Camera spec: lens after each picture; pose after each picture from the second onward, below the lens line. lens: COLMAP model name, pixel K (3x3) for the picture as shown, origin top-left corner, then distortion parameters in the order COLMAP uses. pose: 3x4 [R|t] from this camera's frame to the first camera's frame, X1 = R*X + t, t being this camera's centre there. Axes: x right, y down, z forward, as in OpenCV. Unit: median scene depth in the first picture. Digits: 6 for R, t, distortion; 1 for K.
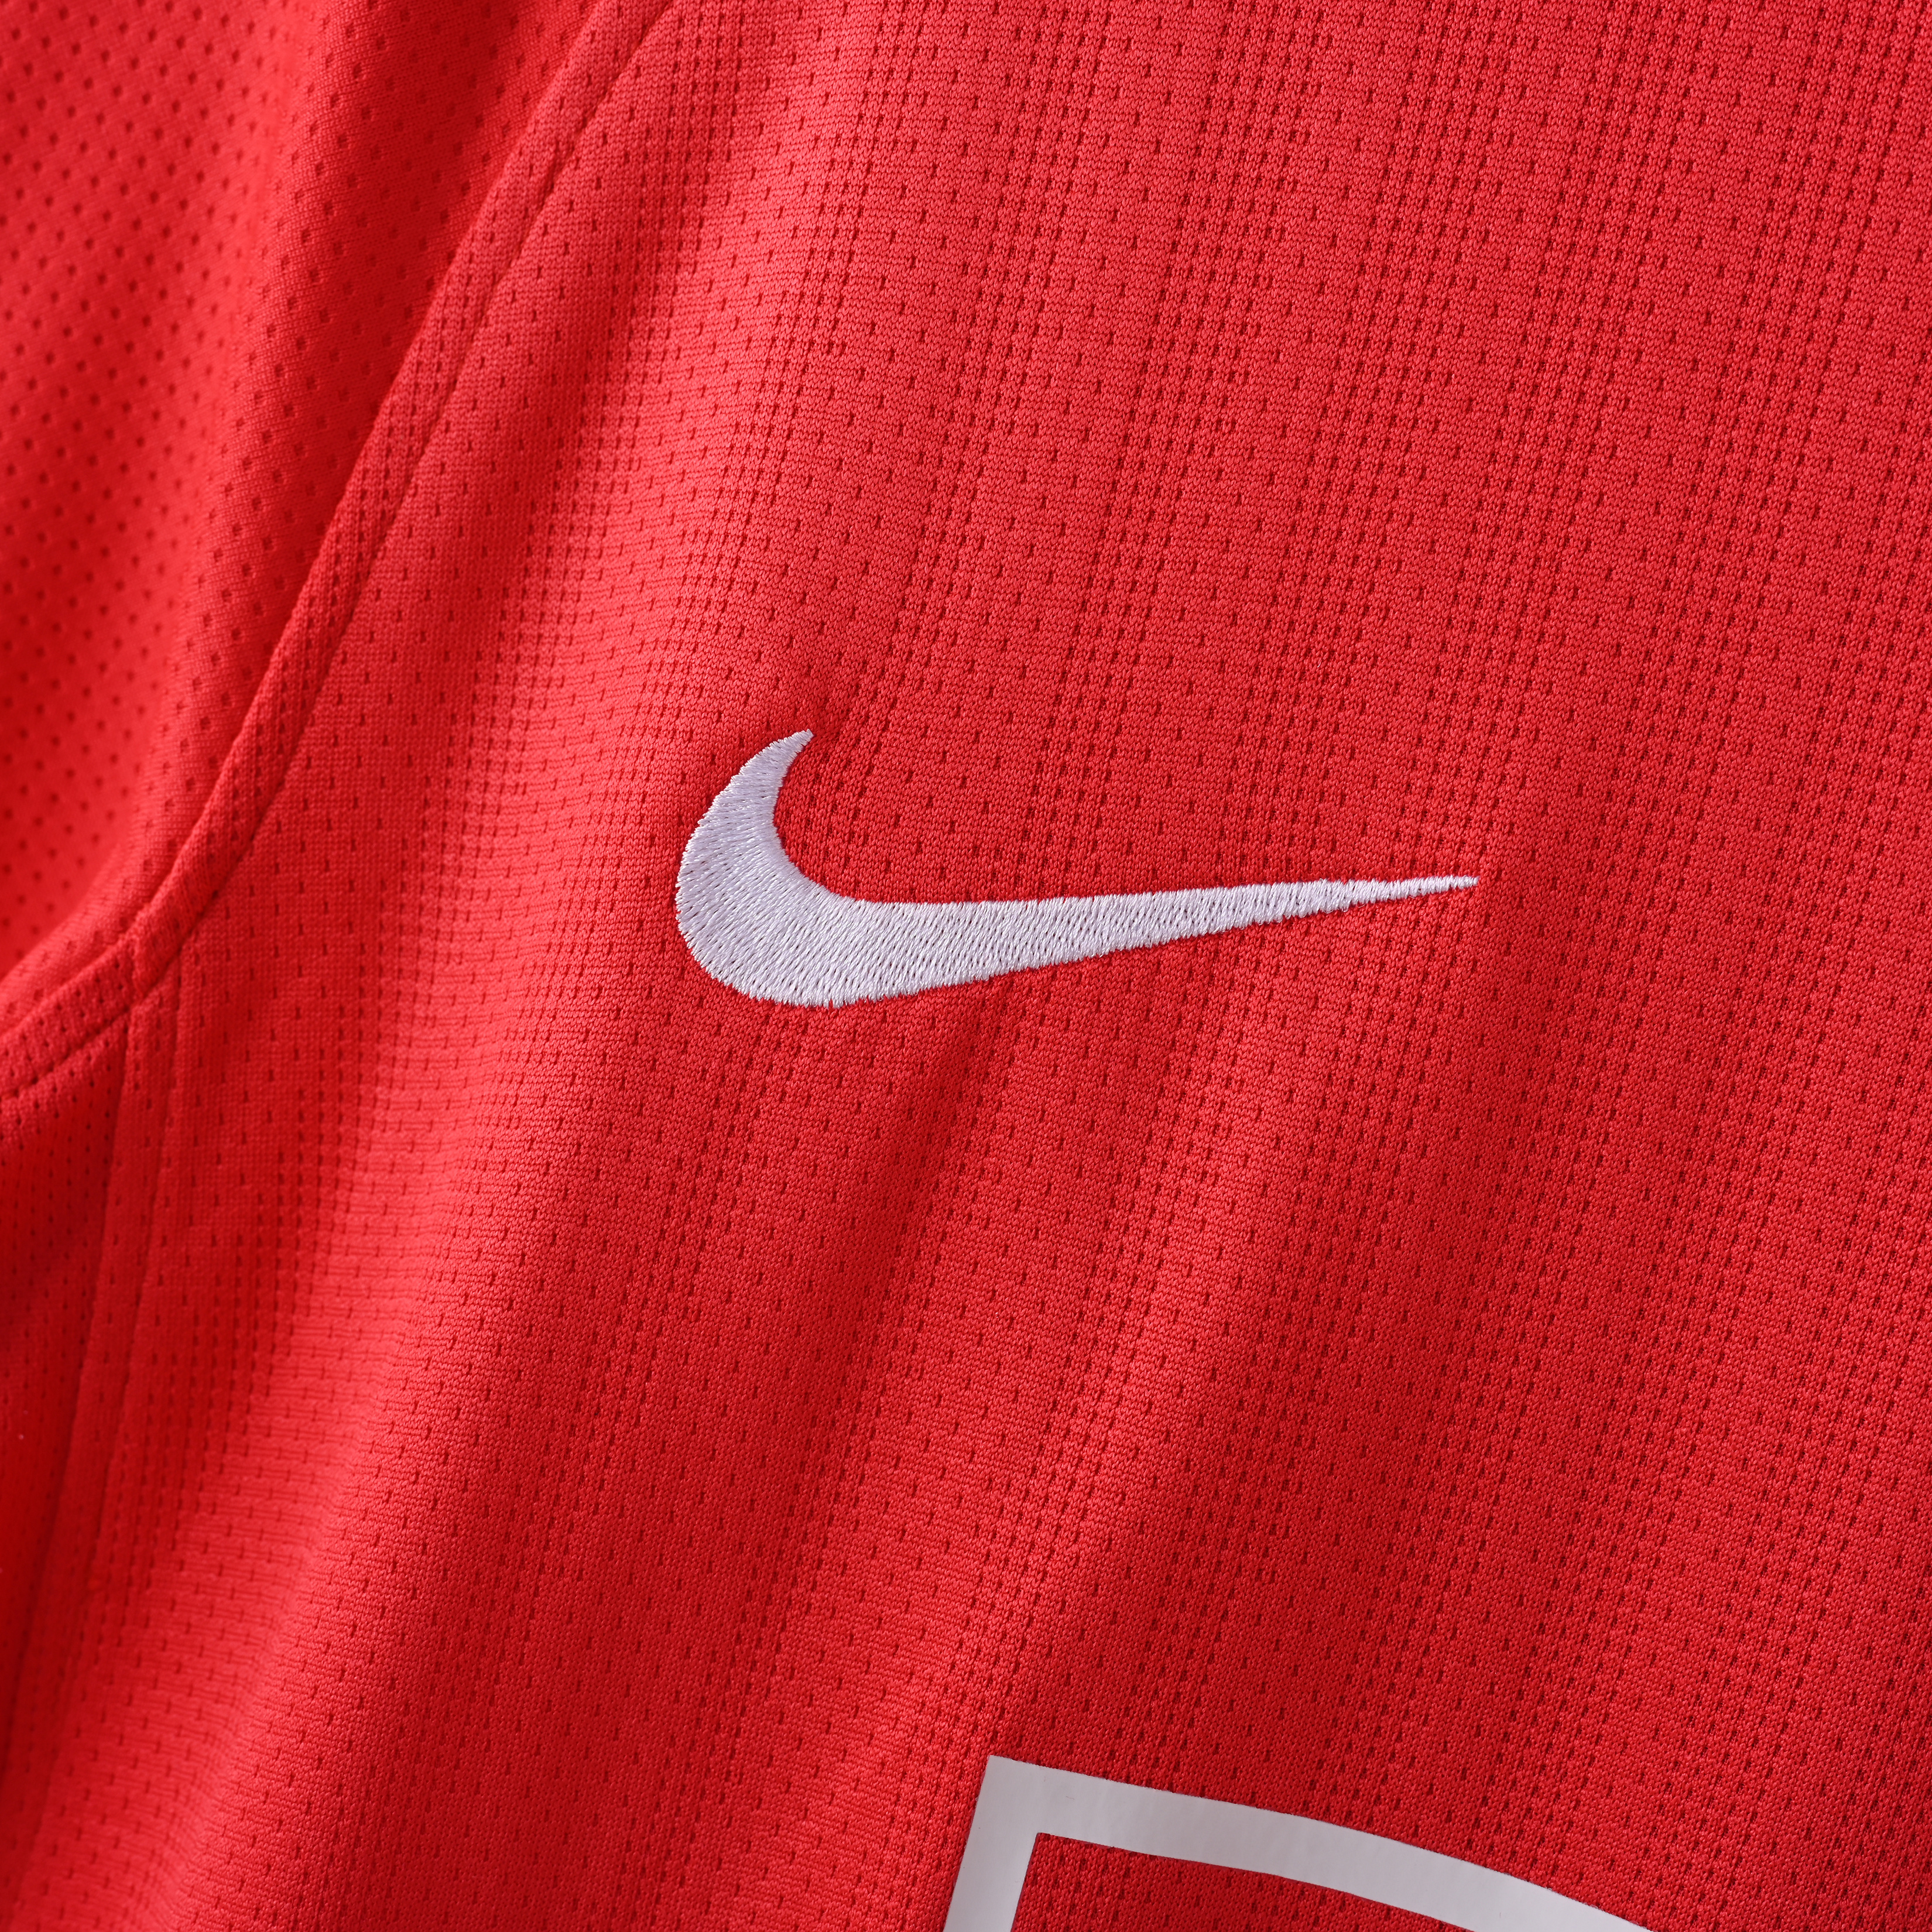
lens RADIAL K [[4816.0, 0, 975.0], [0, 4816.0, 960.8], [0, 0, 1]] dist [-0.013533, 0.000000]
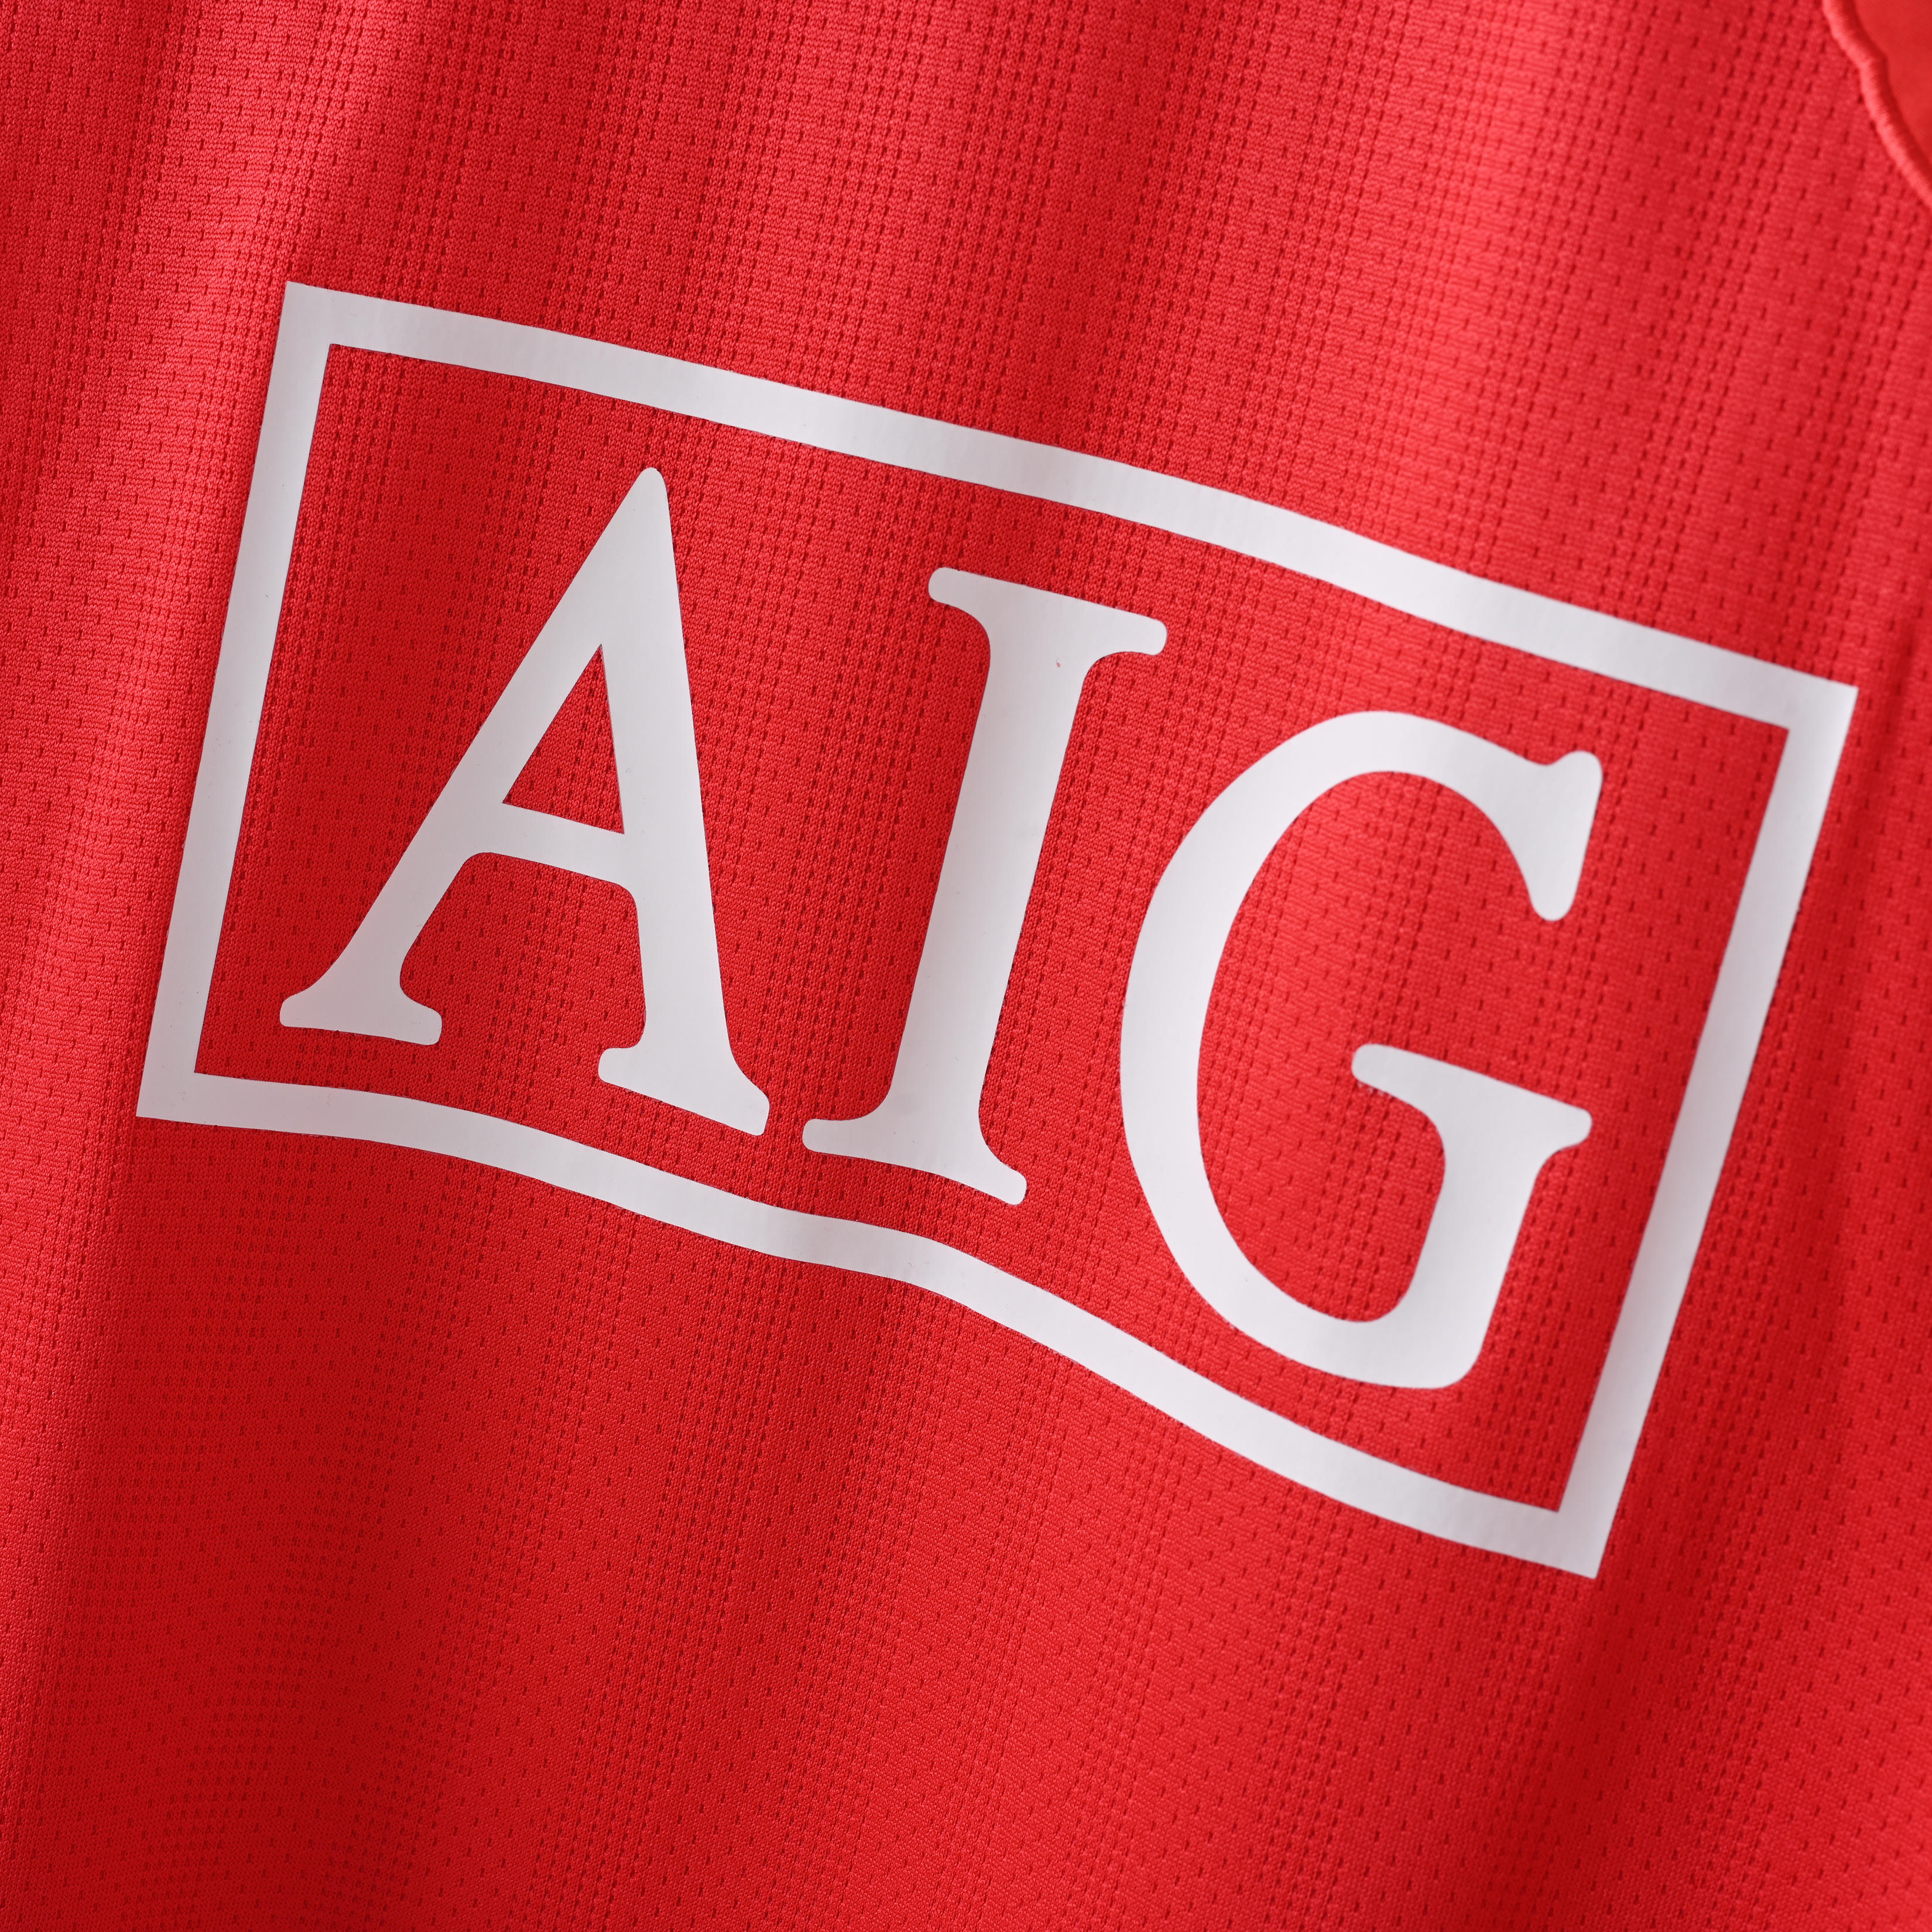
lens RADIAL K [[4816.0, 0, 960.1], [0, 4816.0, 972.7], [0, 0, 1]] dist [-0.013533, 0.000000]
pose [[0.998215, -0.045772, -0.038360, 0.222872], [0.048017, 0.997055, 0.059789, 0.279944], [0.035511, -0.061524, 0.997474, -0.288123]]
